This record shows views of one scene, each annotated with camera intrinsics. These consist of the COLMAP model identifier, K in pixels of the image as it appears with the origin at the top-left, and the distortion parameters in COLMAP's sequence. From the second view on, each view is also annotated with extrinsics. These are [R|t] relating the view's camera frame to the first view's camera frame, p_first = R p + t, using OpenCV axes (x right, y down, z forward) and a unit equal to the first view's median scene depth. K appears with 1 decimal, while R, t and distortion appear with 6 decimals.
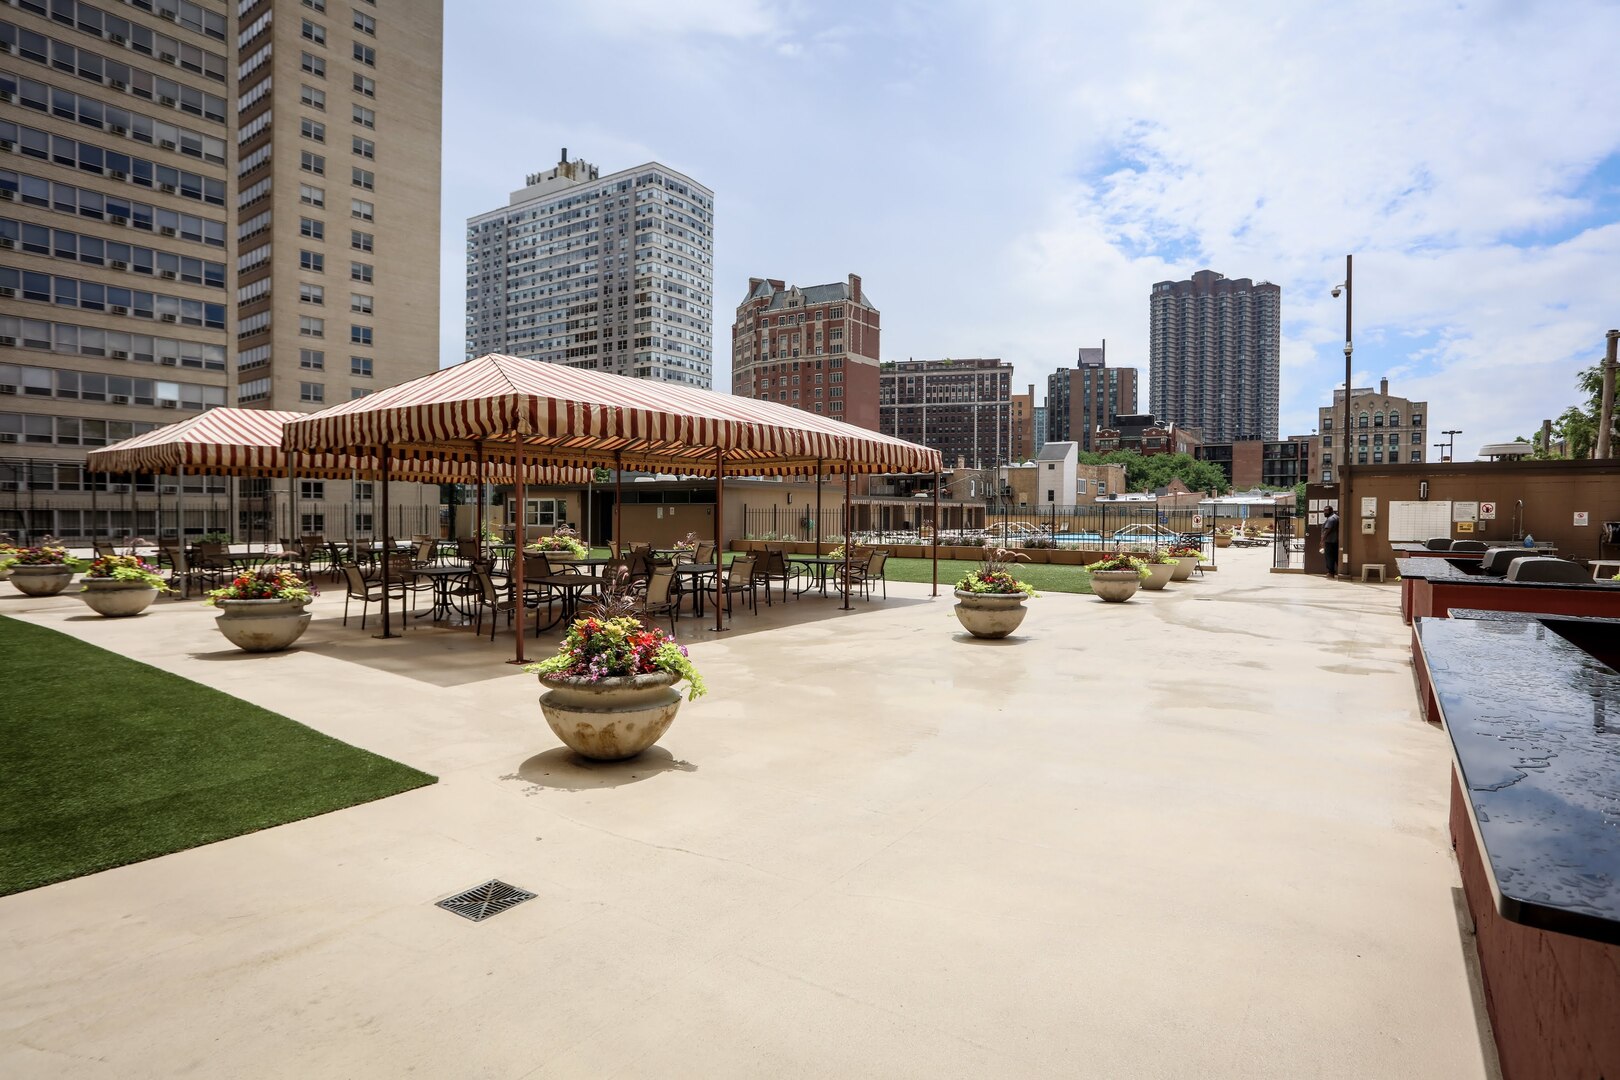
lens RADIAL K [[837.8, 0, 814.4], [0, 837.8, 536.9], [0, 0, 1]] dist [-0.035432, -0.000294]
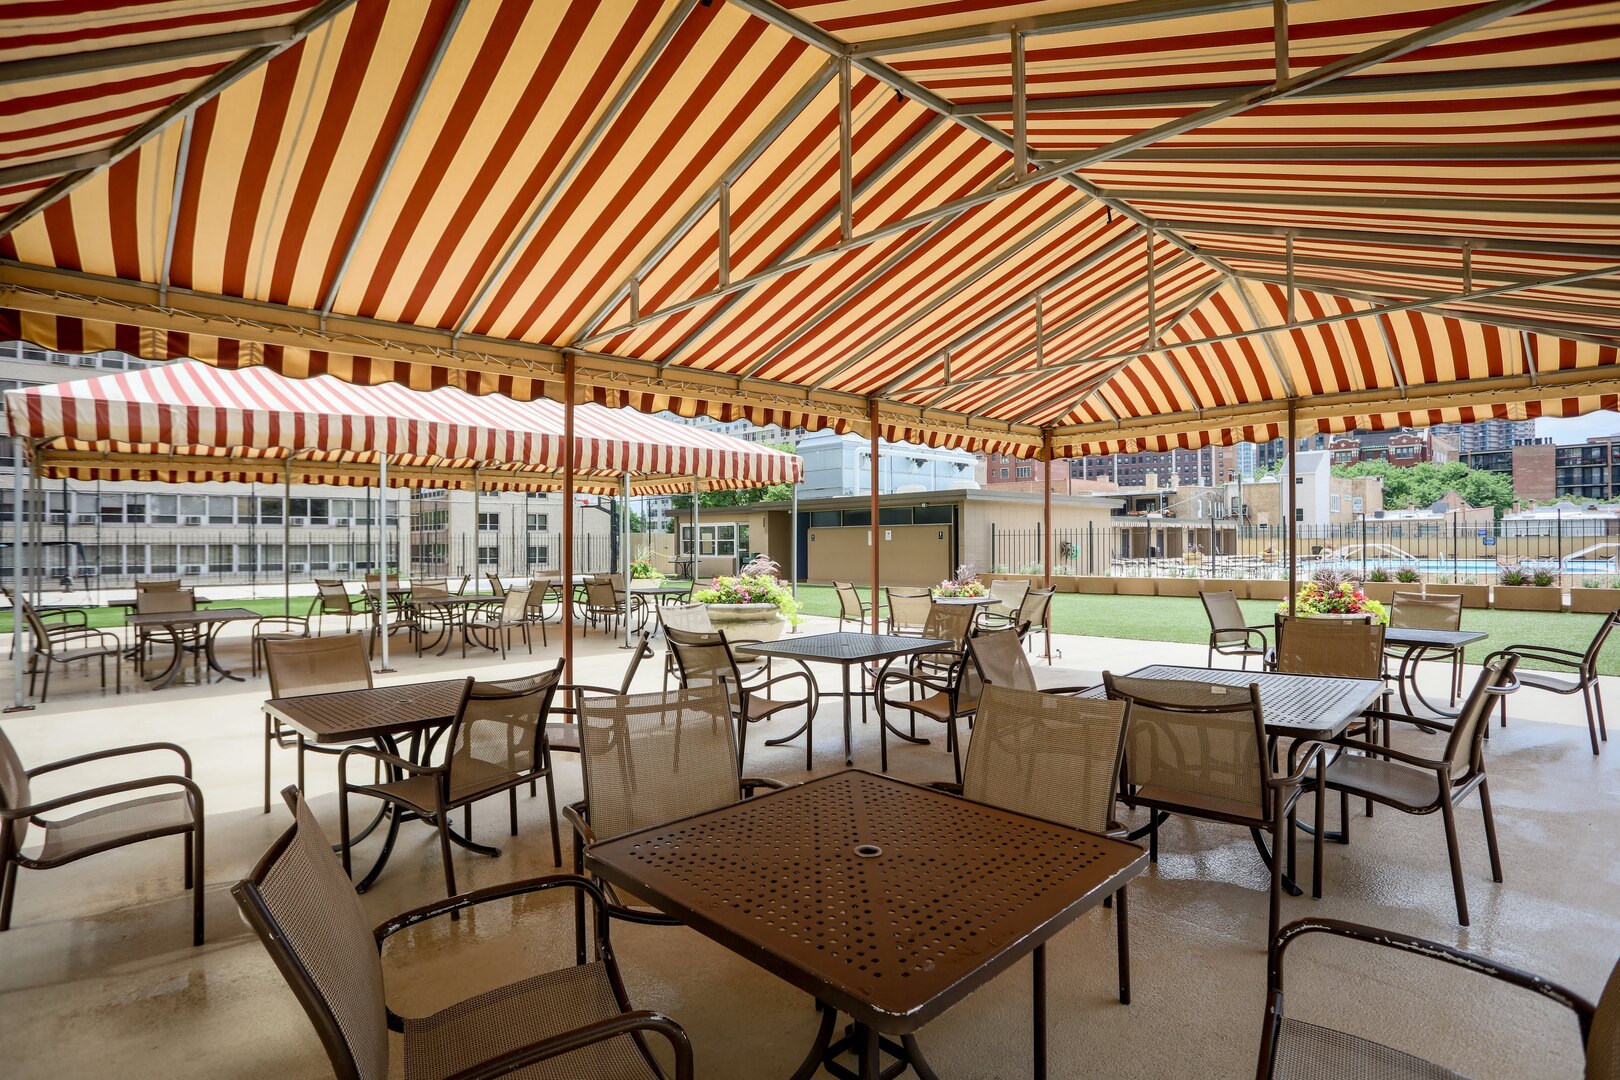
lens RADIAL K [[837.8, 0, 807.1], [0, 837.8, 539.0], [0, 0, 1]] dist [-0.035432, -0.000294]
pose [[0.977323, -0.014600, -0.211248, -0.045782], [0.007703, 0.999411, -0.033439, -0.001785], [0.211612, 0.031053, 0.976860, 0.141661]]
